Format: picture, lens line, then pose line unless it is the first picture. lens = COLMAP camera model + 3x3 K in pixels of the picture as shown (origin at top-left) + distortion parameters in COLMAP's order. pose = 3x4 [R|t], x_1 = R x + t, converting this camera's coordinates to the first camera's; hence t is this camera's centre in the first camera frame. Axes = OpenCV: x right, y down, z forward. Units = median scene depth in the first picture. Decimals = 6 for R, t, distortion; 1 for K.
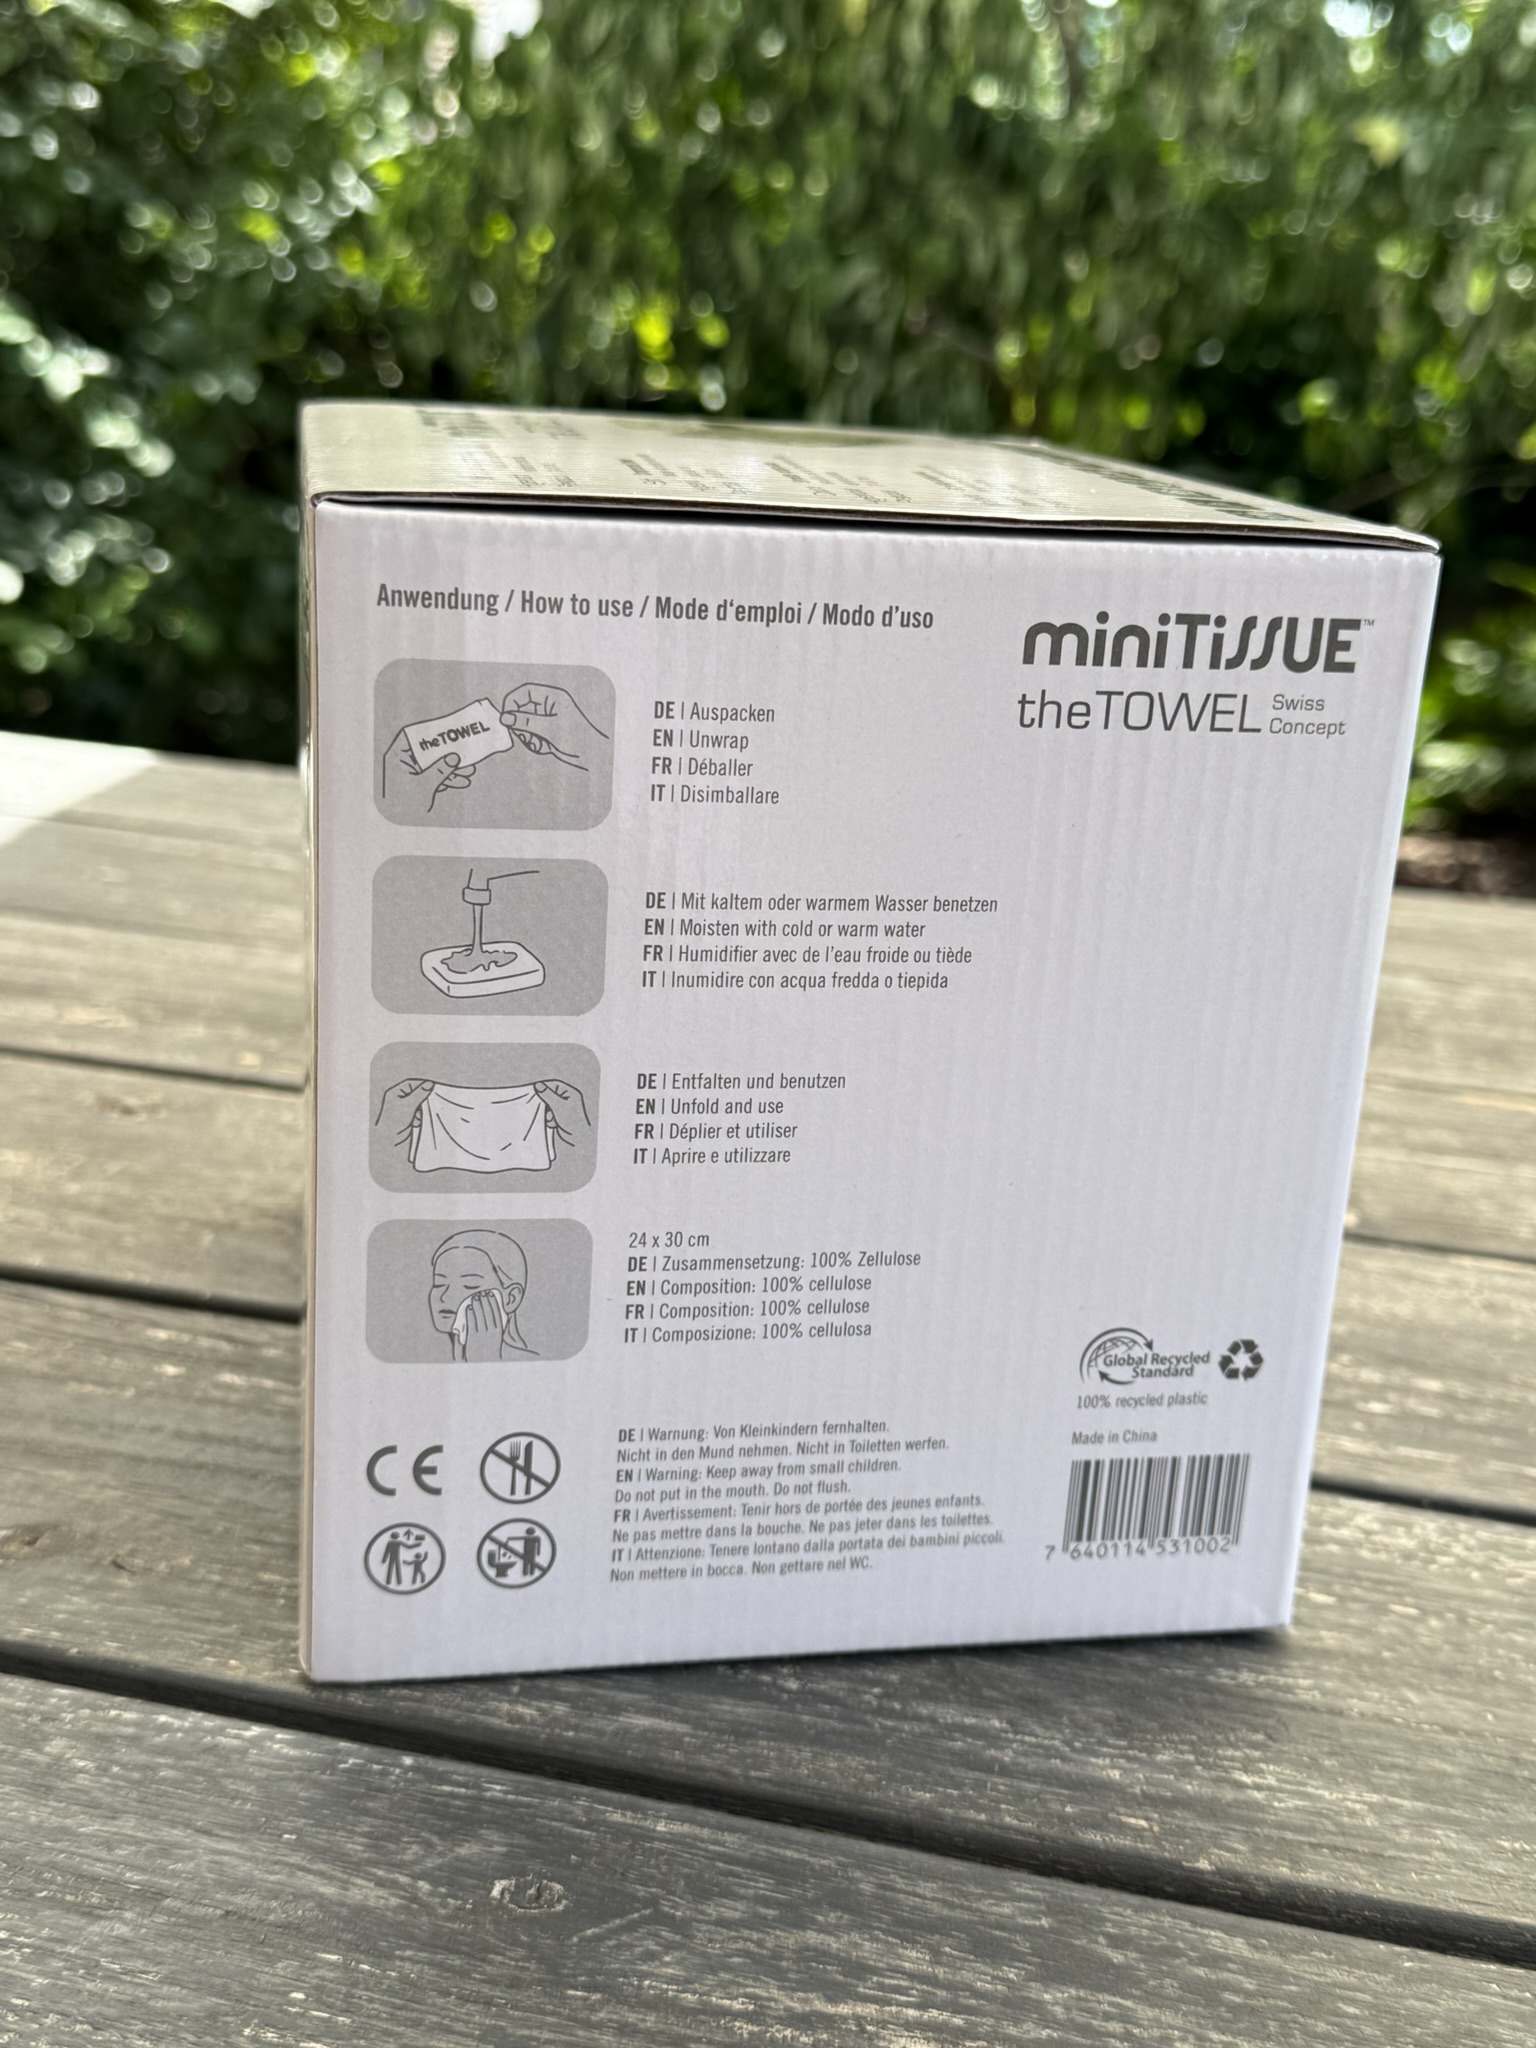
lens RADIAL K [[2296.1, 0, 765.5], [0, 2296.1, 1047.3], [0, 0, 1]] dist [0.133329, -0.486049]
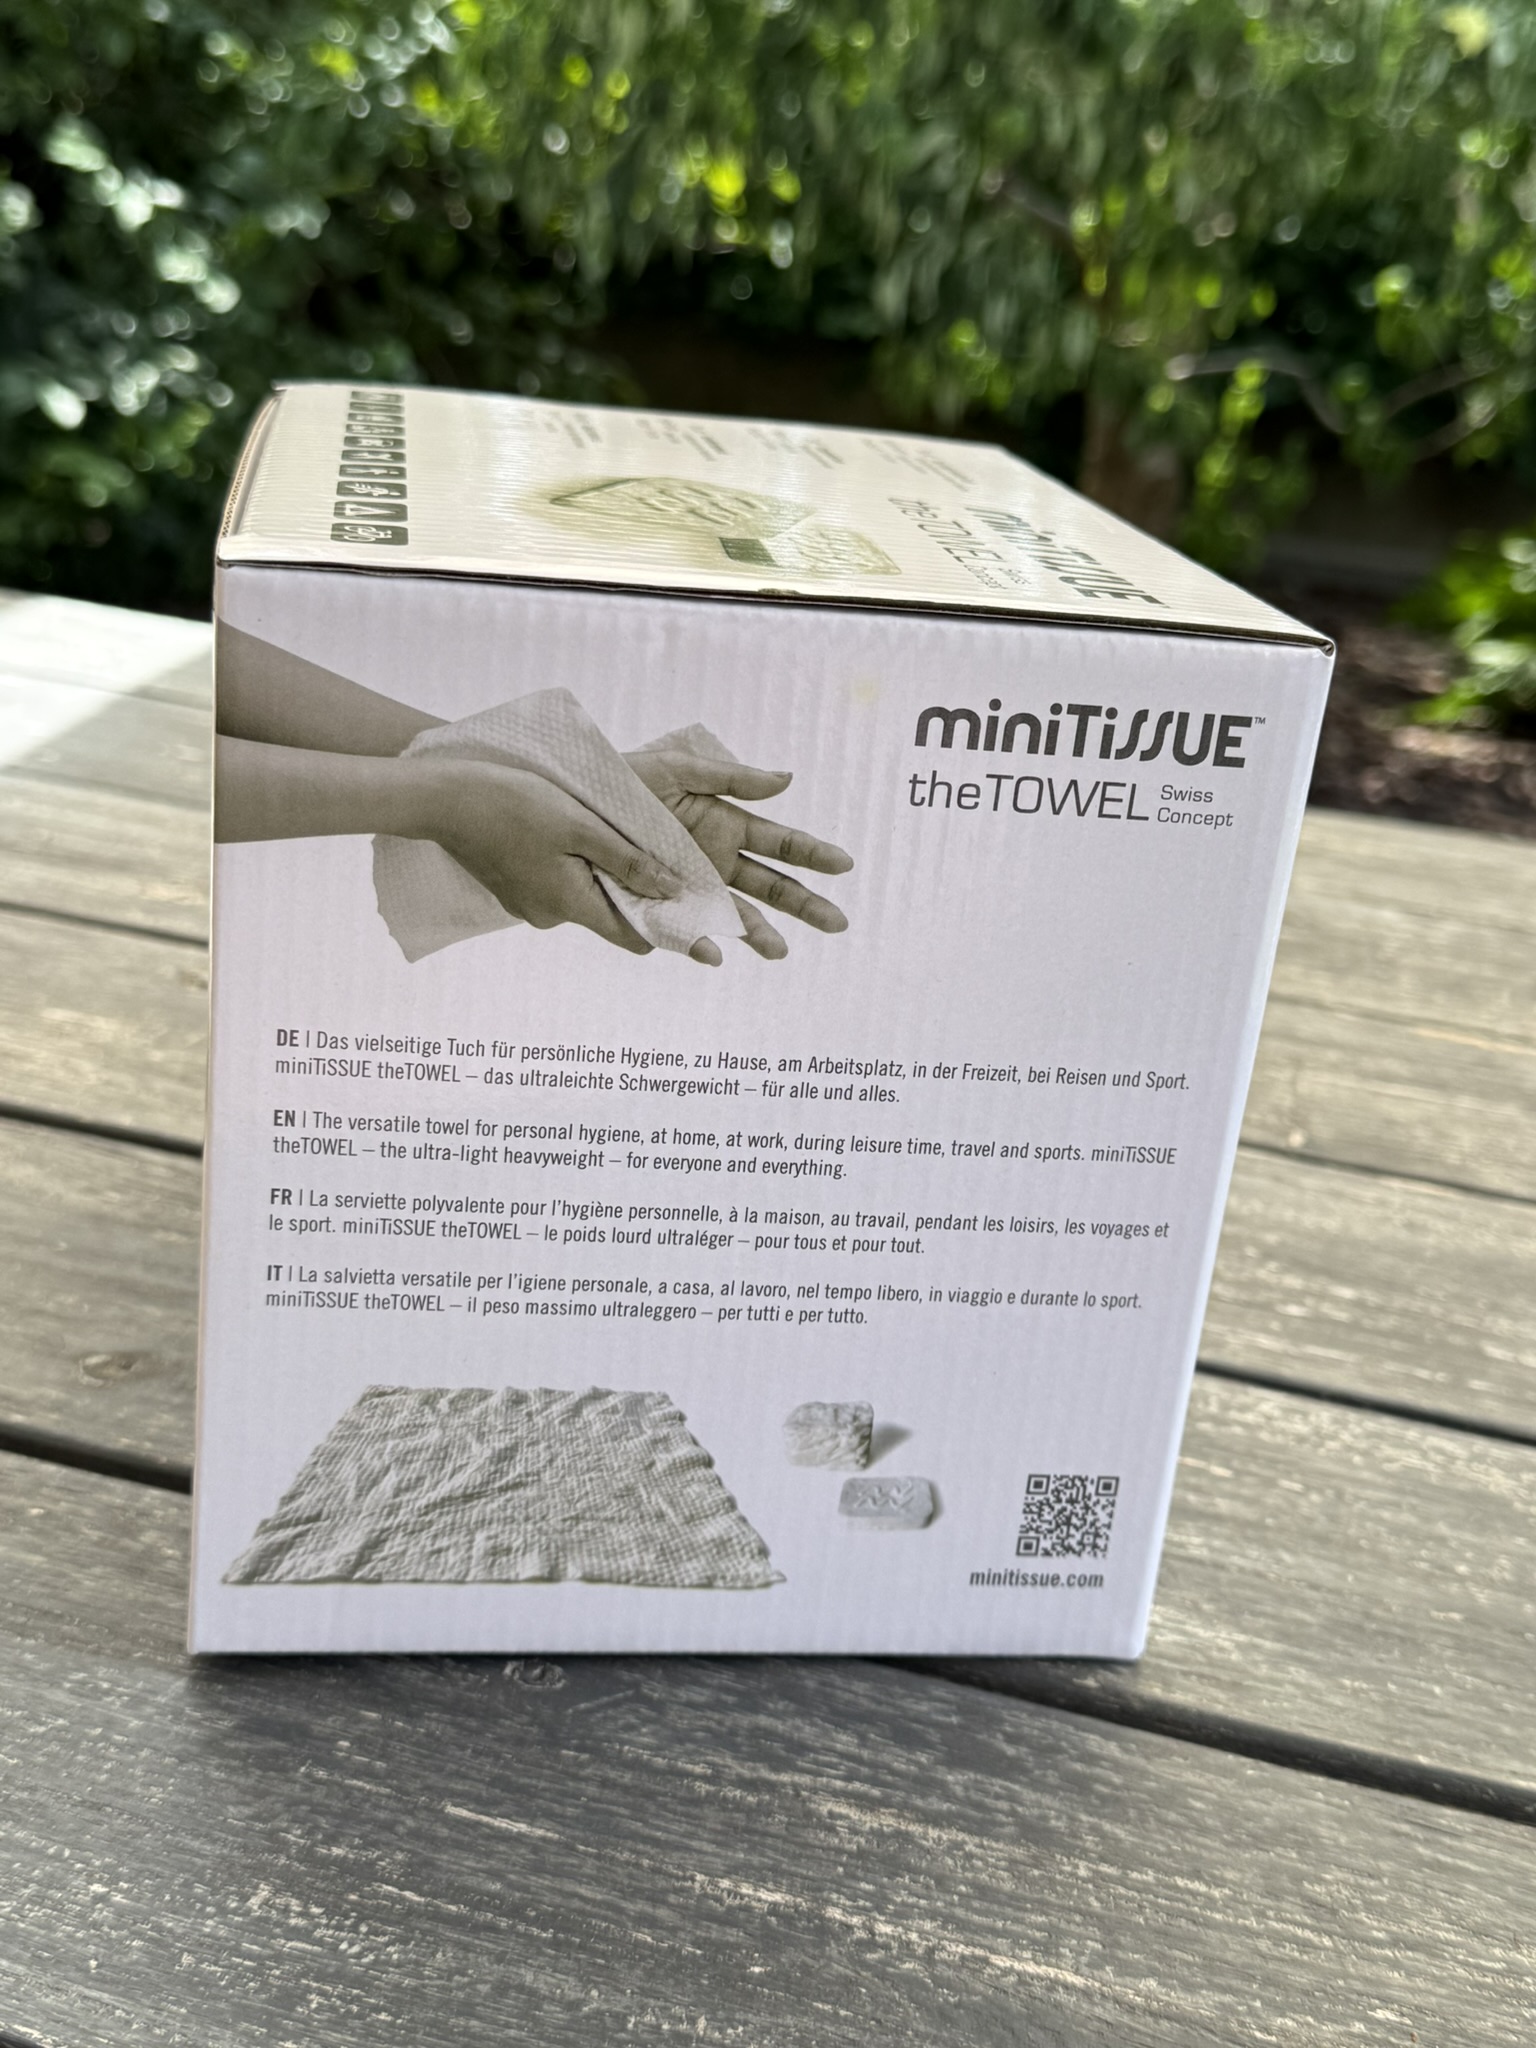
lens RADIAL K [[2296.9, 0, 768.0], [0, 2296.9, 1024.0], [0, 0, 1]] dist [0.110064, -0.400056]
pose [[0.998646, 0.050287, -0.013282, 0.015636], [-0.049549, 0.997466, 0.051052, -0.035449], [0.015815, -0.050325, 0.998608, -0.156017]]
